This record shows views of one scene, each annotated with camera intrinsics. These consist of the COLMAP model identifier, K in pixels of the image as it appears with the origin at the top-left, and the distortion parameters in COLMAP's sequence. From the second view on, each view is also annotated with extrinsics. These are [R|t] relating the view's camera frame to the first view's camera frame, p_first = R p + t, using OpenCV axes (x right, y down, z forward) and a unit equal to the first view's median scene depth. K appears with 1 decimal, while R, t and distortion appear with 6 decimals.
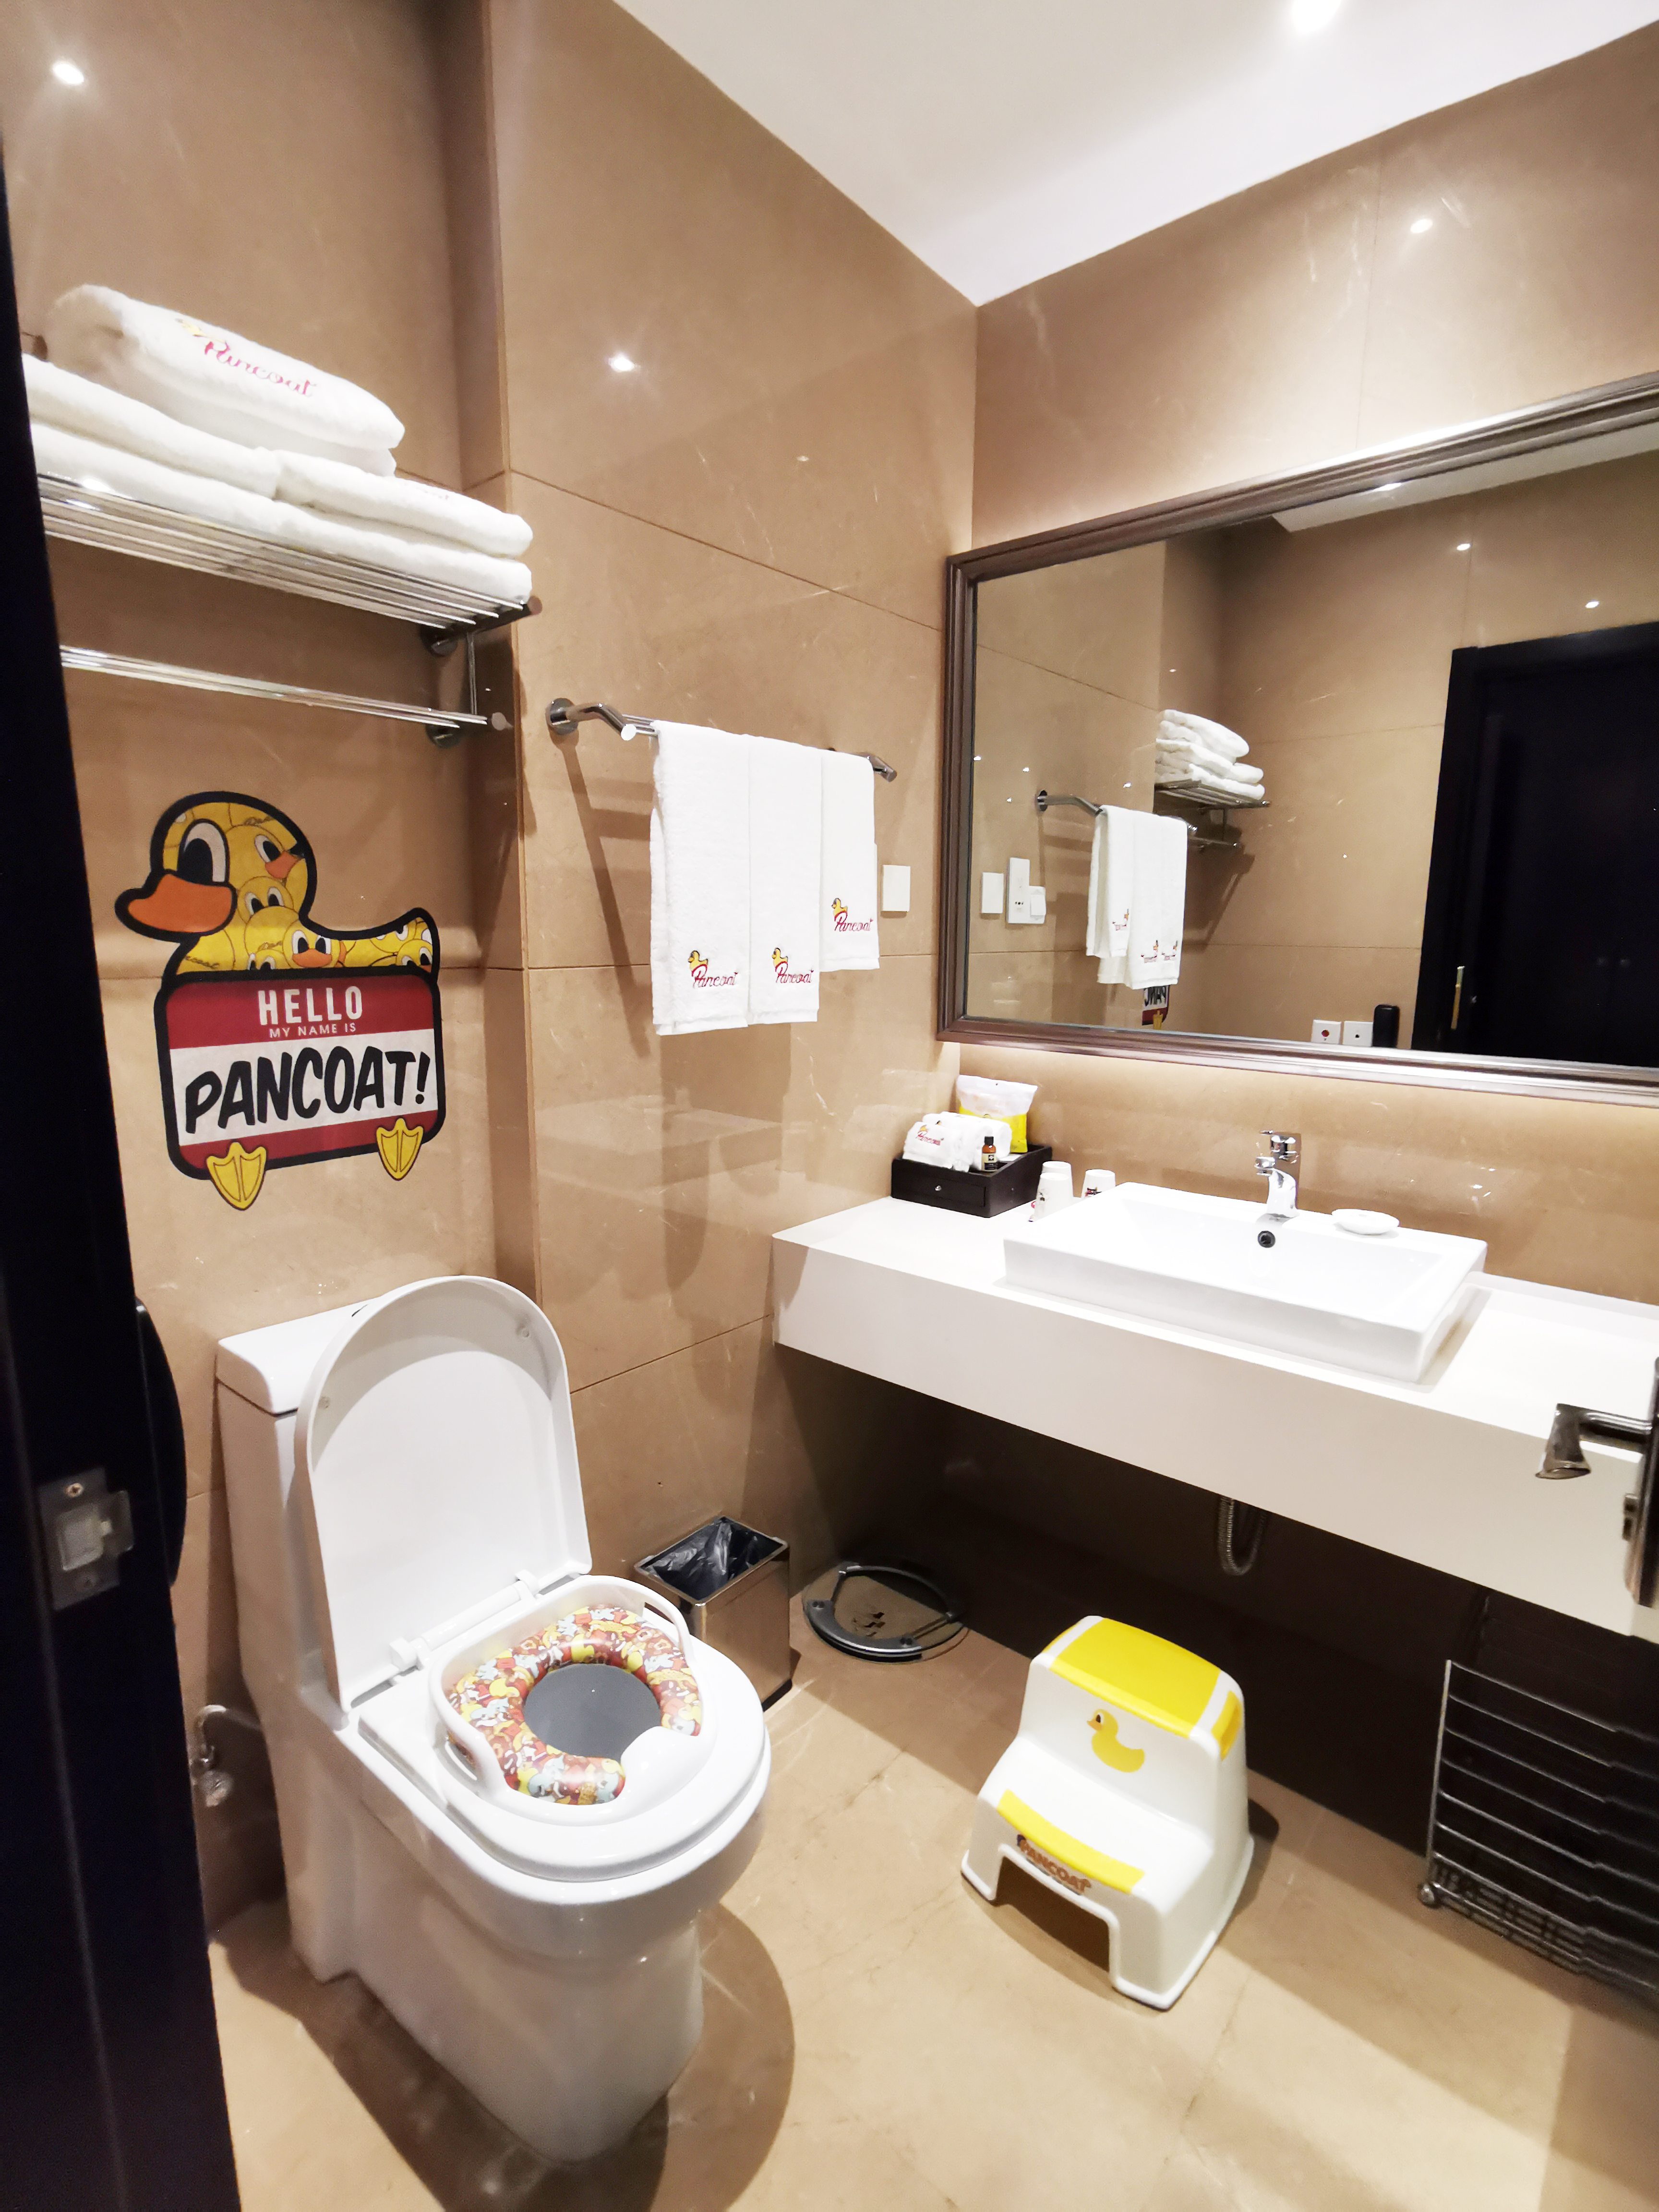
lens RADIAL K [[1096.9, 0, 831.2], [0, 1096.9, 1106.5], [0, 0, 1]] dist [-0.002785, -0.001726]
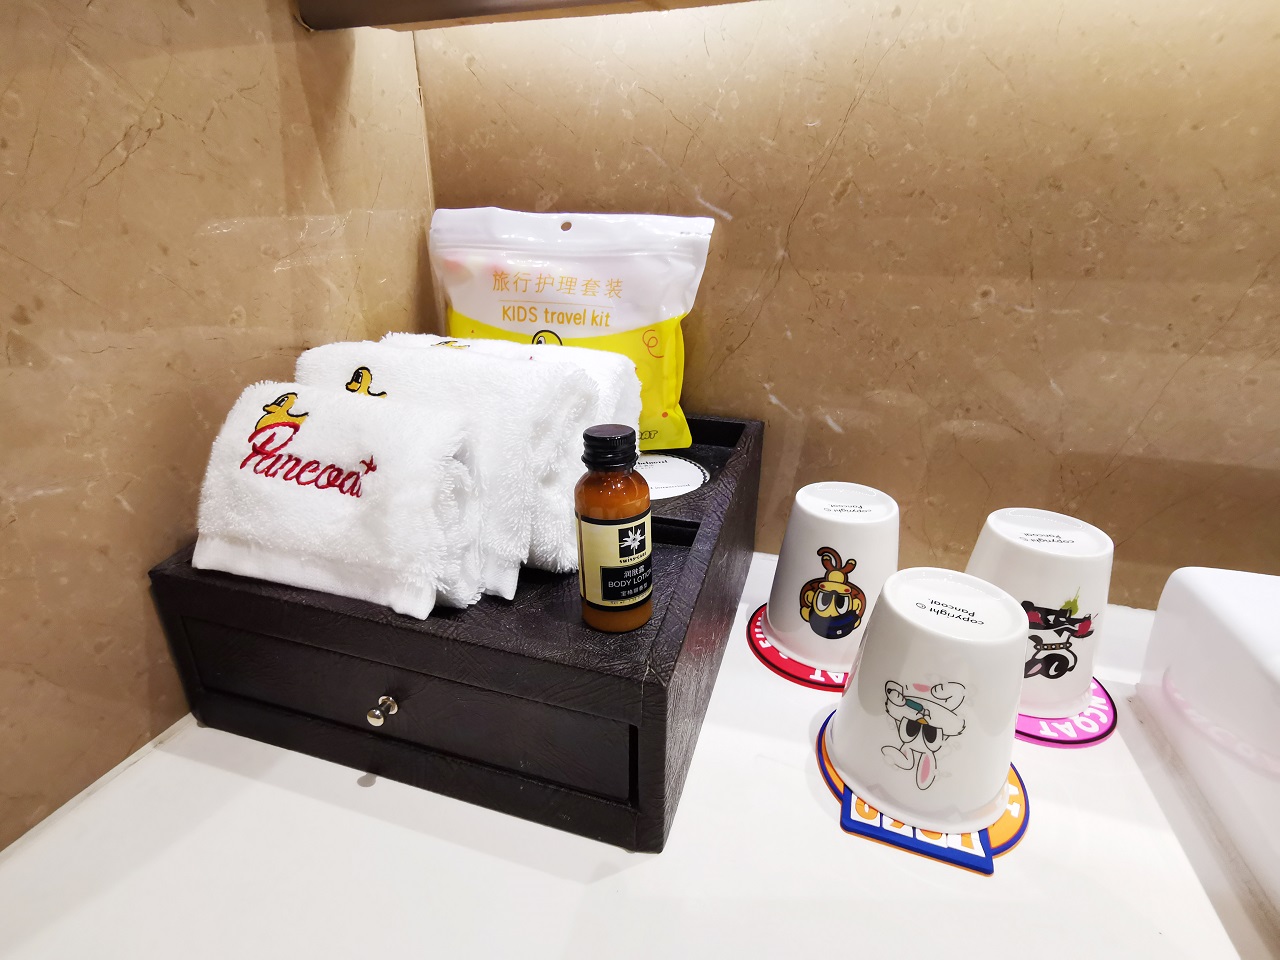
lens RADIAL K [[634.8, 0, 642.4], [0, 634.8, 477.6], [0, 0, 1]] dist [-0.002785, -0.001726]
pose [[0.925734, -0.143314, 0.349968, 0.101947], [0.066434, 0.972650, 0.222574, 0.009182], [-0.372295, -0.182795, 0.909936, 0.839230]]
